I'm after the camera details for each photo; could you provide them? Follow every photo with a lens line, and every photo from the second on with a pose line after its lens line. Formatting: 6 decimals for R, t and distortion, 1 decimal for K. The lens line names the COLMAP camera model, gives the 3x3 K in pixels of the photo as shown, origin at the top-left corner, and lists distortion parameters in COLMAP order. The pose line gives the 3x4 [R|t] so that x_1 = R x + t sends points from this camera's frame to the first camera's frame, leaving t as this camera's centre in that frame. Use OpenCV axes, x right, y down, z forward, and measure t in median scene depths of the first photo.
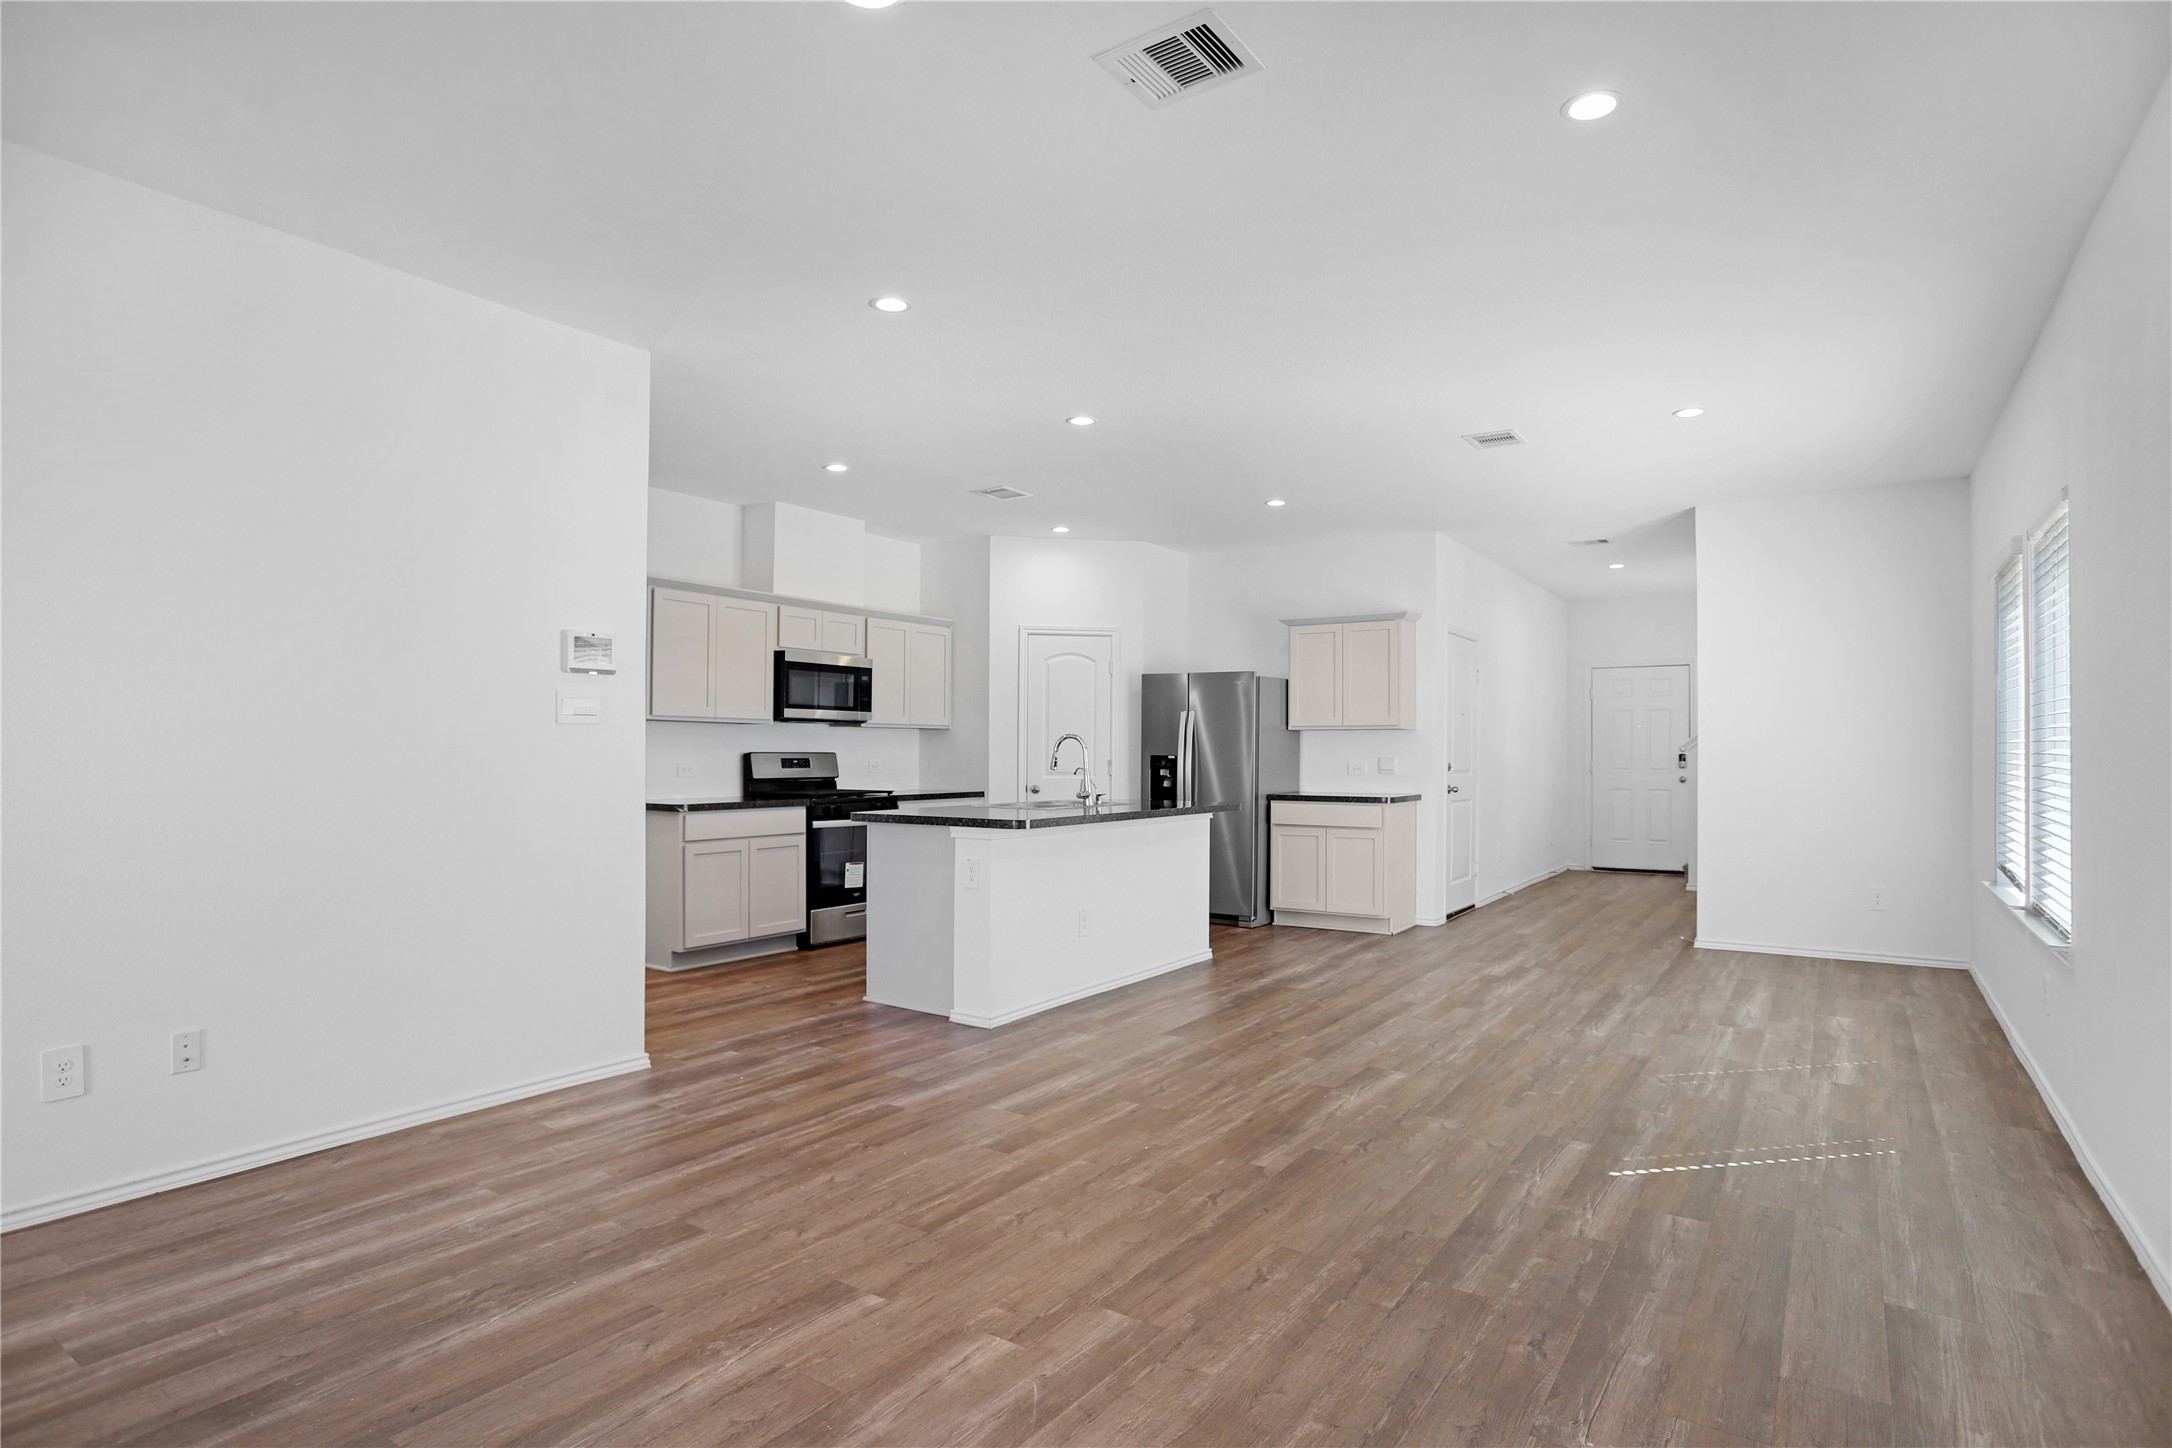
lens RADIAL K [[1158.9, 0, 1081.0], [0, 1158.9, 743.7], [0, 0, 1]] dist [-0.056520, 0.022407]
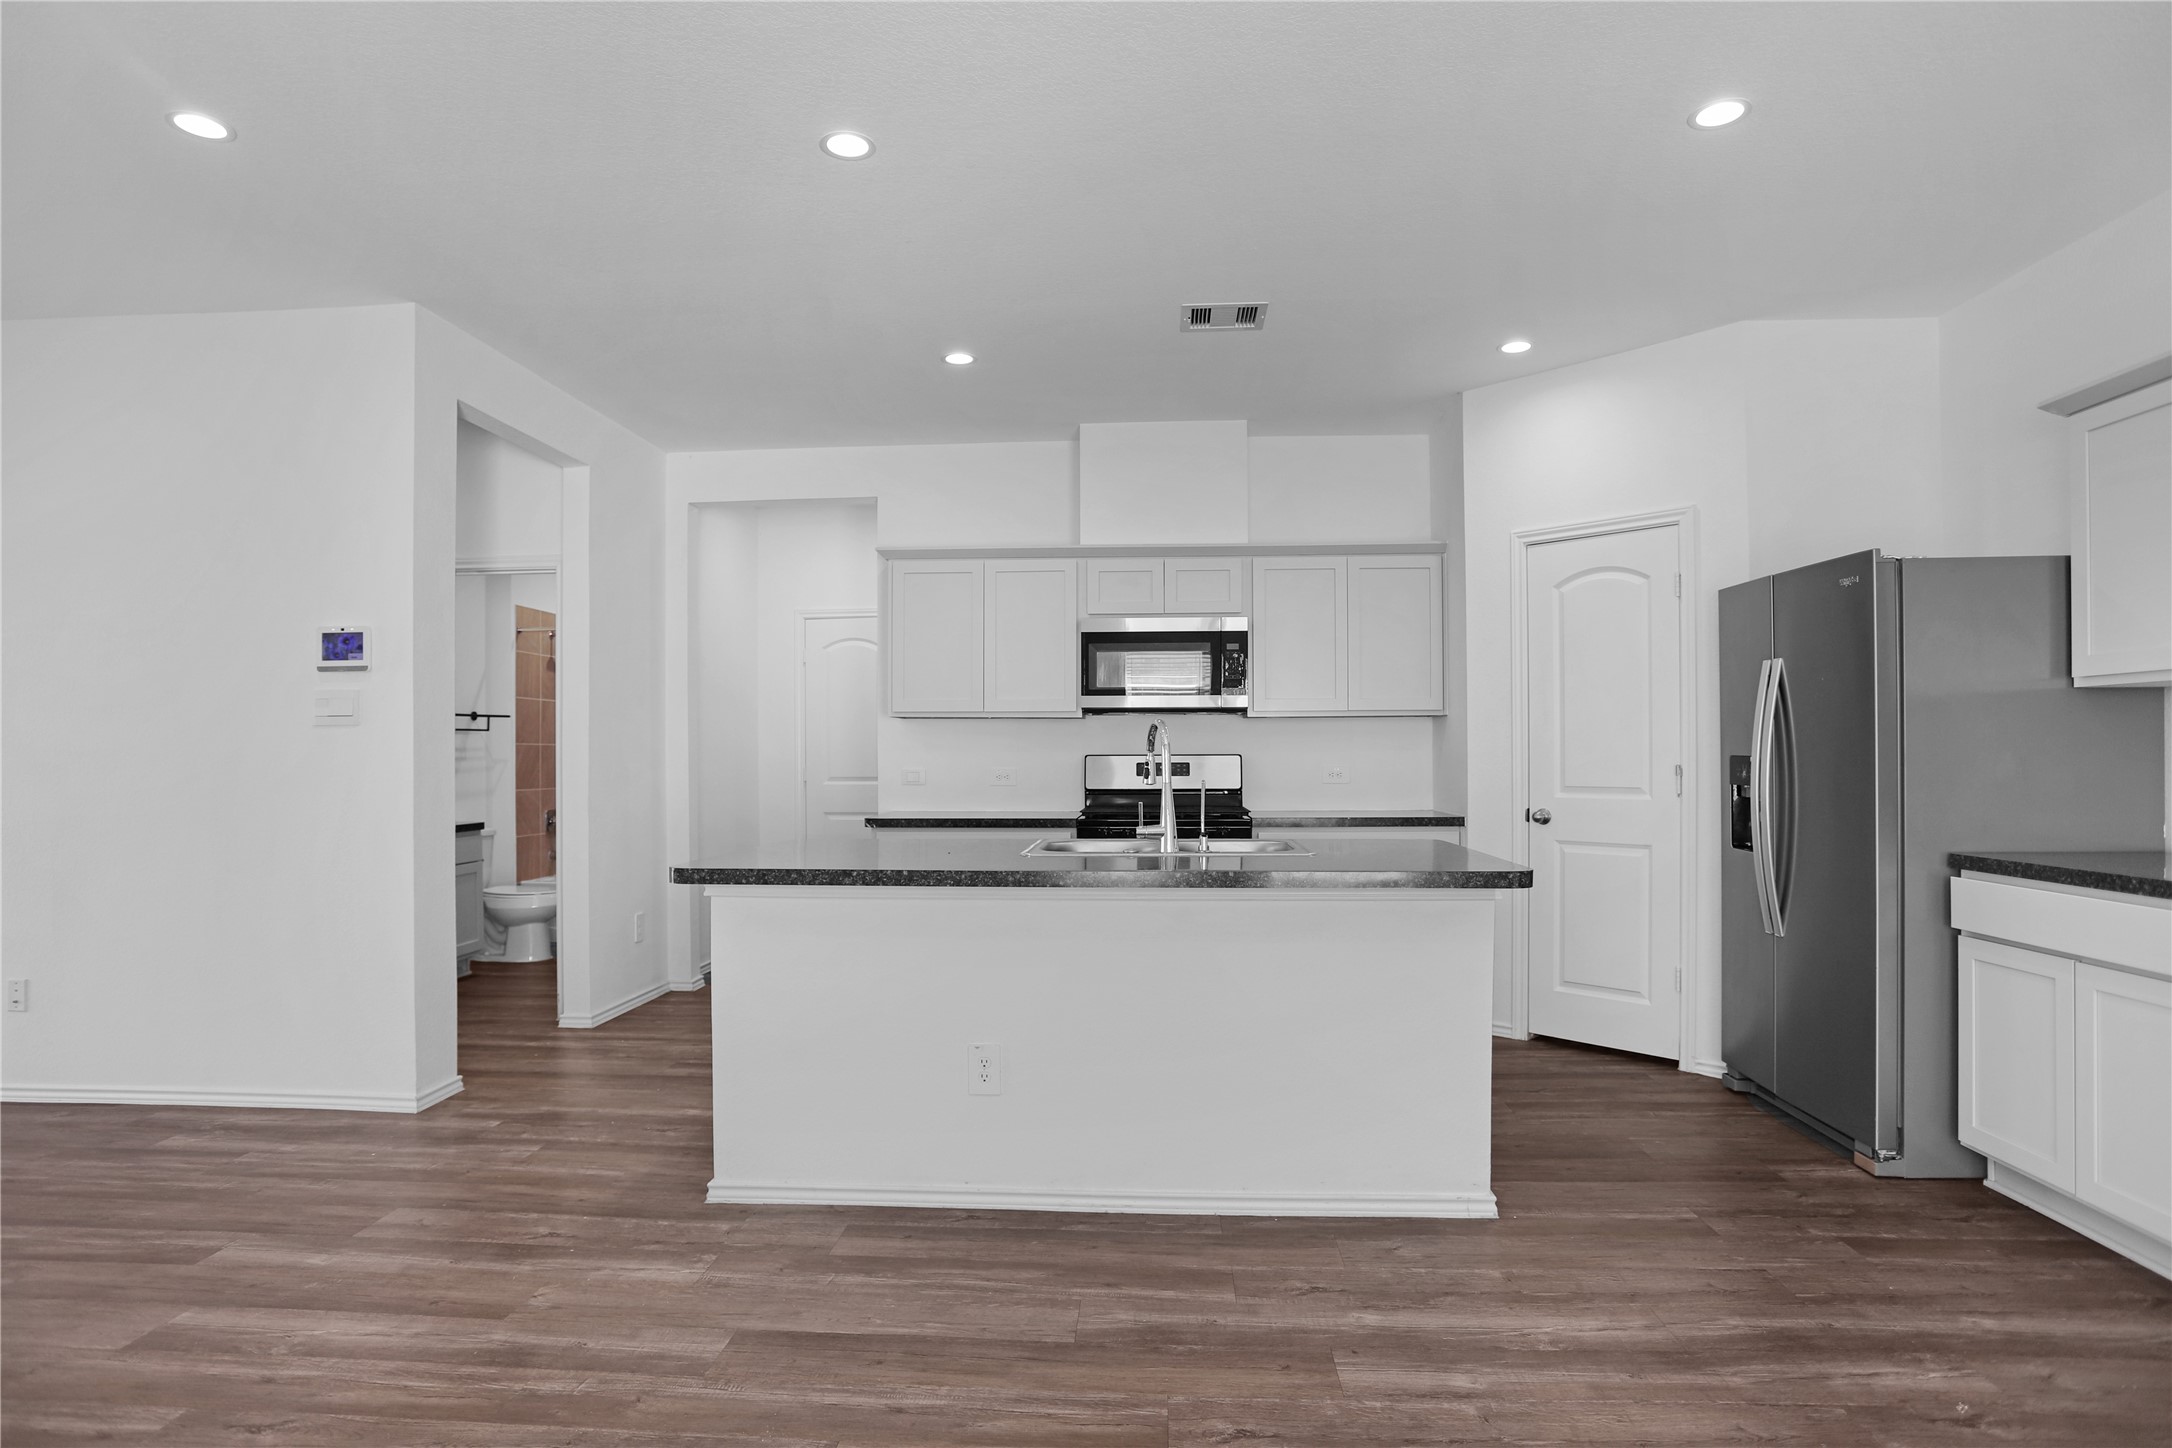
lens RADIAL K [[1158.9, 0, 1086.6], [0, 1158.9, 735.7], [0, 0, 1]] dist [-0.056520, 0.022407]
pose [[0.503306, -0.018408, -0.863912, 0.391844], [0.010562, 0.999829, -0.015151, 0.007008], [0.864044, -0.001499, 0.503414, 0.616973]]
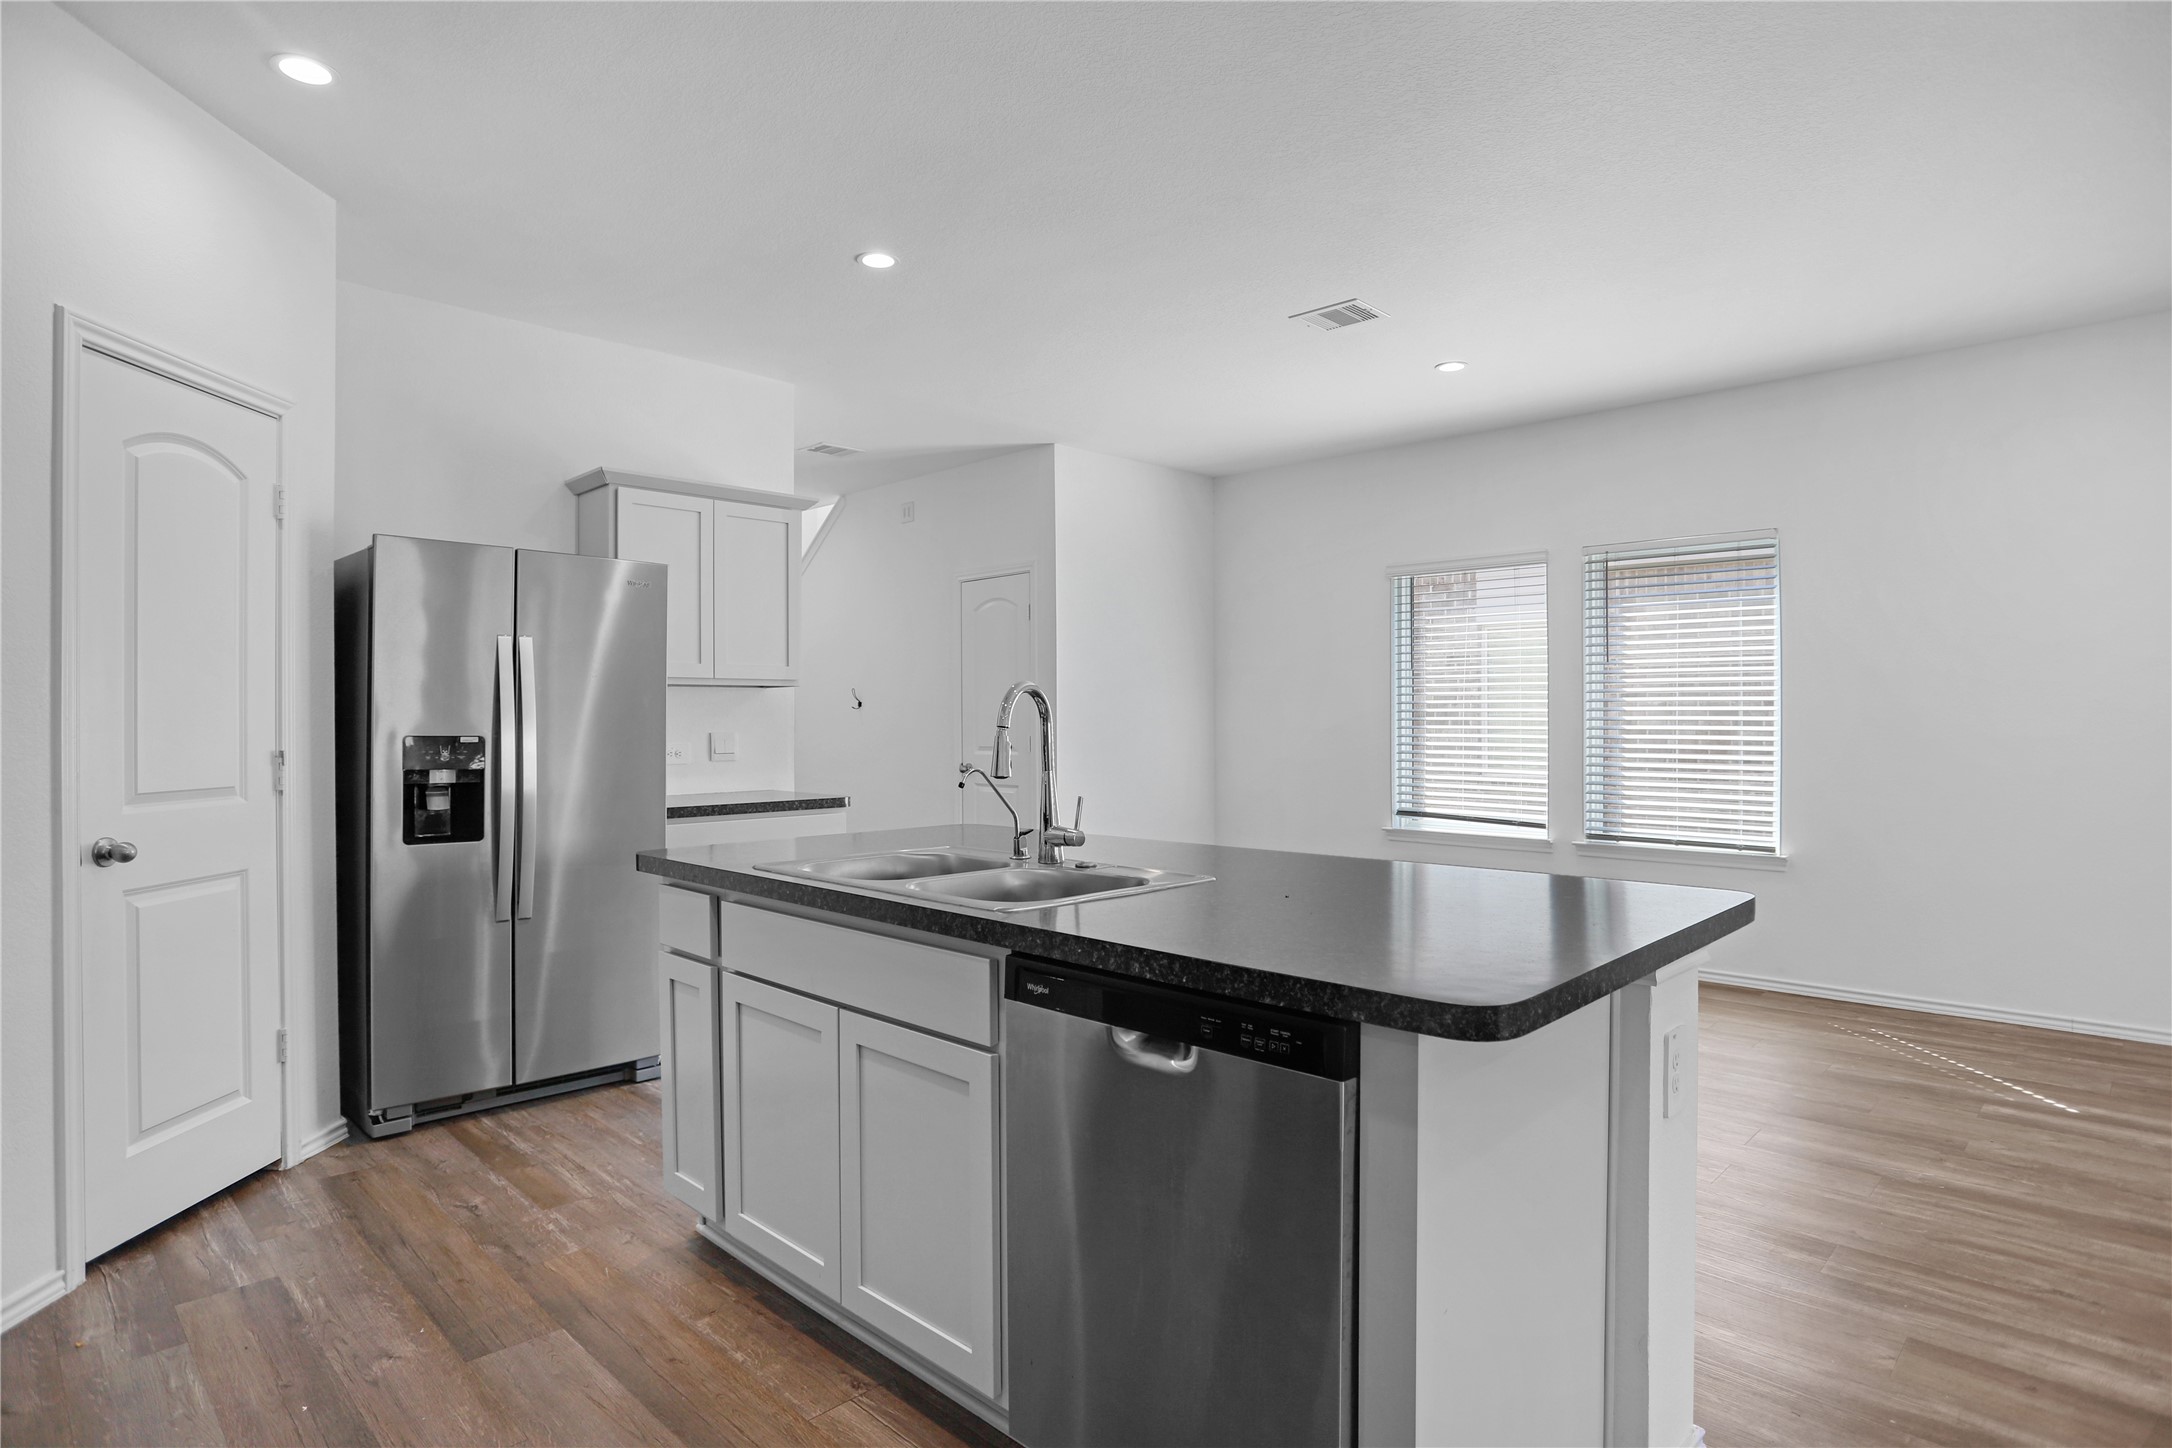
lens RADIAL K [[1158.9, 0, 1086.8], [0, 1158.9, 723.3], [0, 0, 1]] dist [-0.056520, 0.022407]
pose [[0.169451, -0.006249, 0.985519, -0.340419], [-0.004083, 0.999967, 0.007043, 0.001747], [-0.985530, -0.005217, 0.169420, 0.810739]]
